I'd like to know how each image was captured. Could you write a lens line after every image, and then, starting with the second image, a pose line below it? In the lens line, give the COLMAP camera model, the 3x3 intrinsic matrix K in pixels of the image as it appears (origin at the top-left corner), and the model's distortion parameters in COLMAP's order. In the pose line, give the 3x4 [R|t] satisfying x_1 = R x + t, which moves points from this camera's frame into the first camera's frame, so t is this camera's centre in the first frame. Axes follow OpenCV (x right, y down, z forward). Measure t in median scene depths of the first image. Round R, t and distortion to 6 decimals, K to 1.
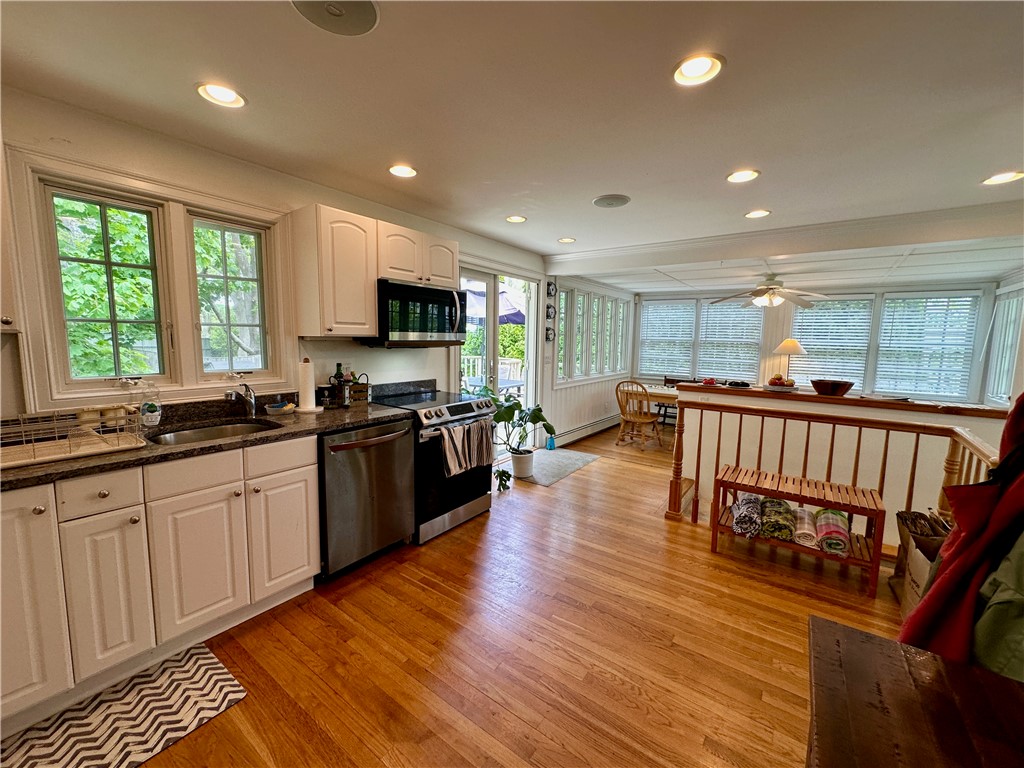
lens RADIAL K [[412.9, 0, 511.9], [0, 412.9, 384.1], [0, 0, 1]] dist [0.009249, 0.000041]
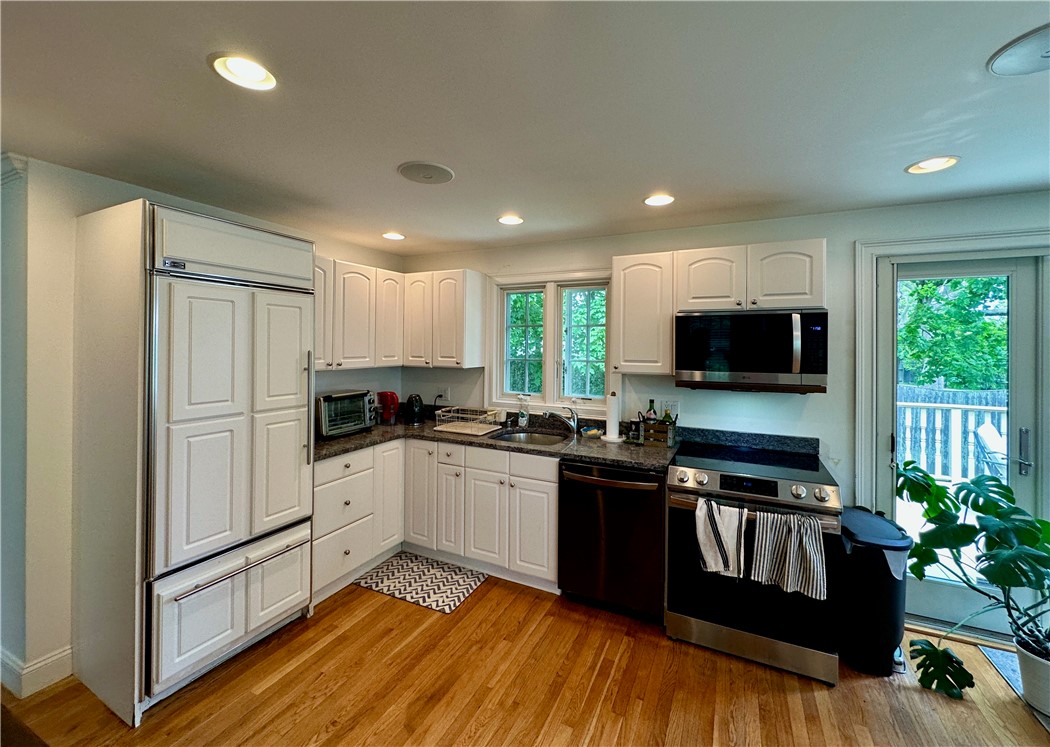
lens RADIAL K [[427.8, 0, 529.8], [0, 427.8, 344.8], [0, 0, 1]] dist [-0.001544, 0.000410]
pose [[0.181887, -0.017734, -0.983160, 0.619044], [-0.116434, 0.992415, -0.039442, -0.121353], [0.976402, 0.121647, 0.178442, 0.585351]]
